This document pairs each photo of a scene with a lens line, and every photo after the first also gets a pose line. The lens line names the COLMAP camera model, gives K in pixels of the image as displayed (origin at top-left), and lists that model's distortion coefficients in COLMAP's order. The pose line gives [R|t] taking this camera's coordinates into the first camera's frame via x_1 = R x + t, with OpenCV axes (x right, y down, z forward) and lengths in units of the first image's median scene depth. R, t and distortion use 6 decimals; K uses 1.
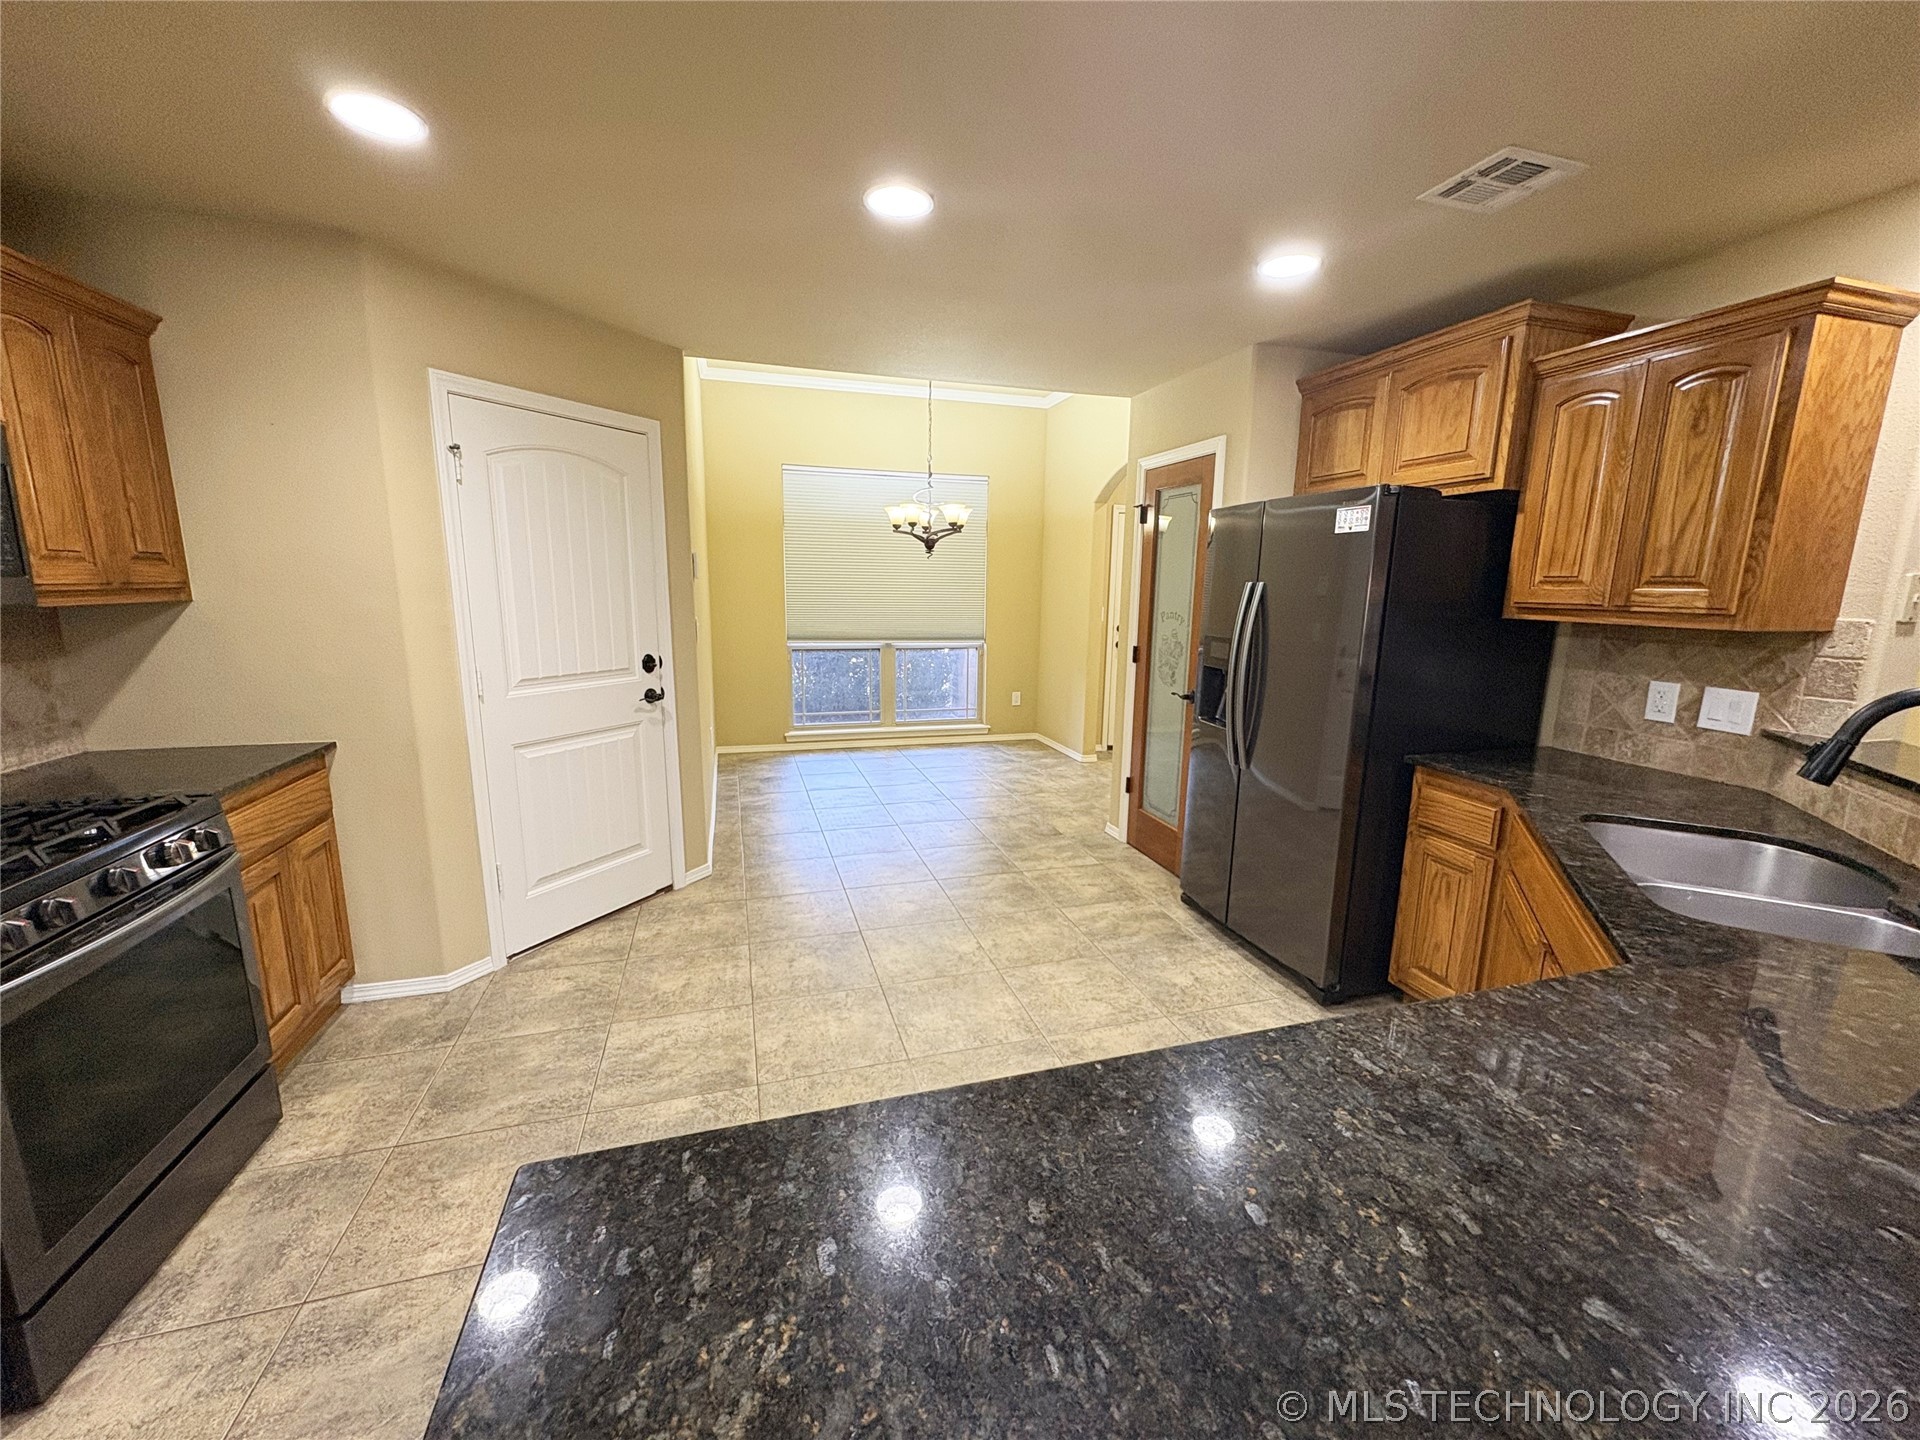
lens RADIAL K [[764.0, 0, 961.0], [0, 764.0, 725.4], [0, 0, 1]] dist [-0.000330, 0.000471]
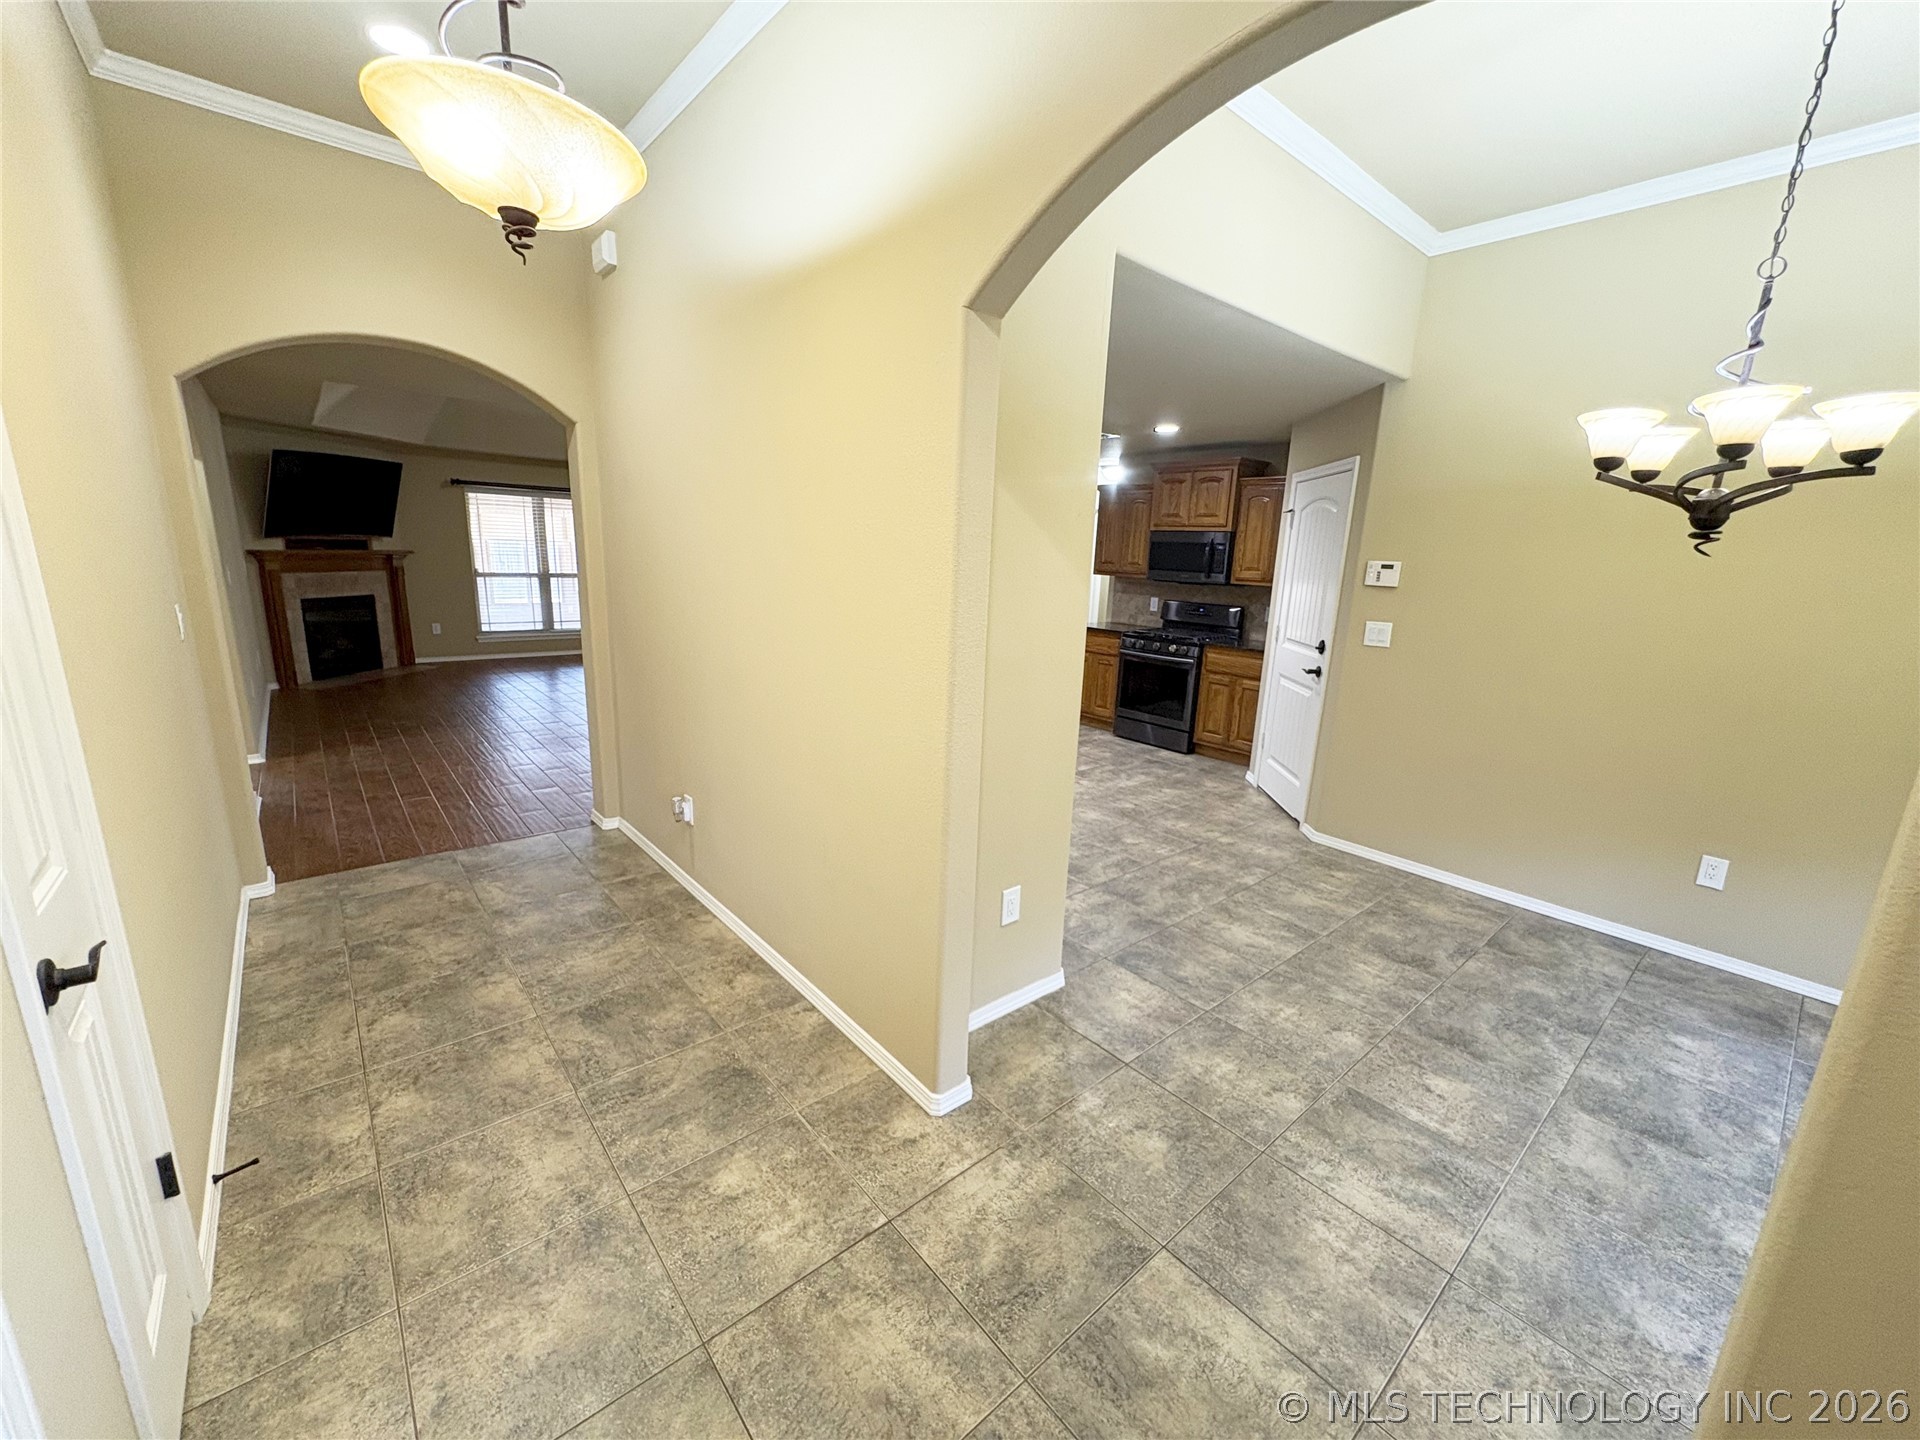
lens RADIAL K [[764.0, 0, 961.0], [0, 764.0, 725.4], [0, 0, 1]] dist [-0.000330, 0.000471]
pose [[-0.913662, 0.042721, -0.404223, 0.837868], [-0.125320, 0.916411, 0.380112, -0.458511], [0.386673, 0.397952, -0.831937, 2.309820]]
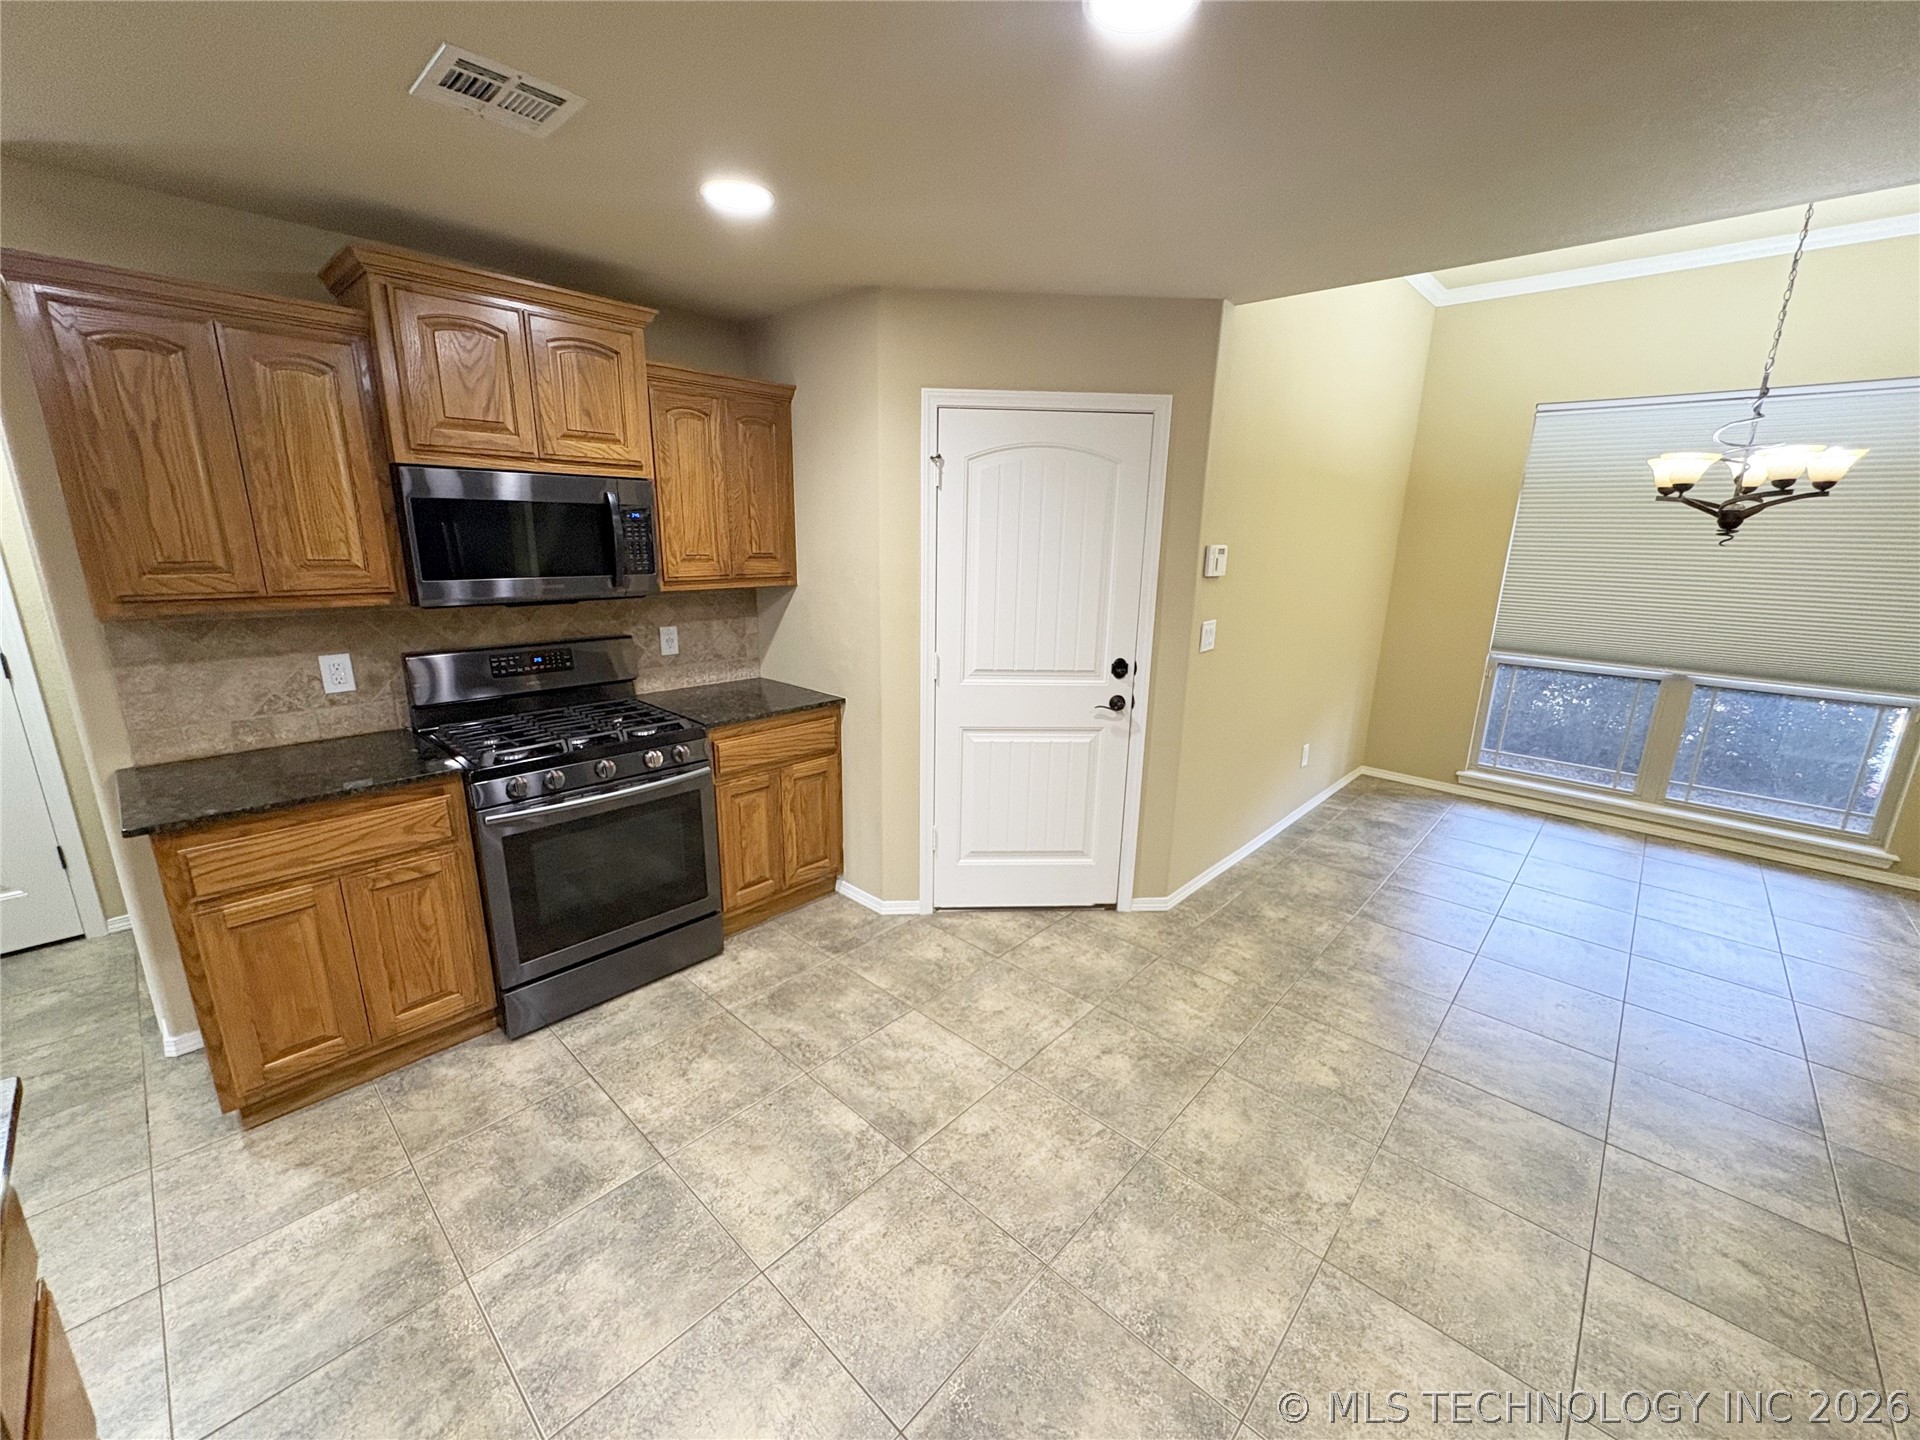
lens RADIAL K [[764.0, 0, 961.0], [0, 764.0, 725.4], [0, 0, 1]] dist [-0.000330, 0.000471]
pose [[0.507954, 0.210618, -0.835238, 0.336117], [-0.171238, 0.974984, 0.141717, -0.135511], [0.844192, 0.071039, 0.531313, 0.431056]]
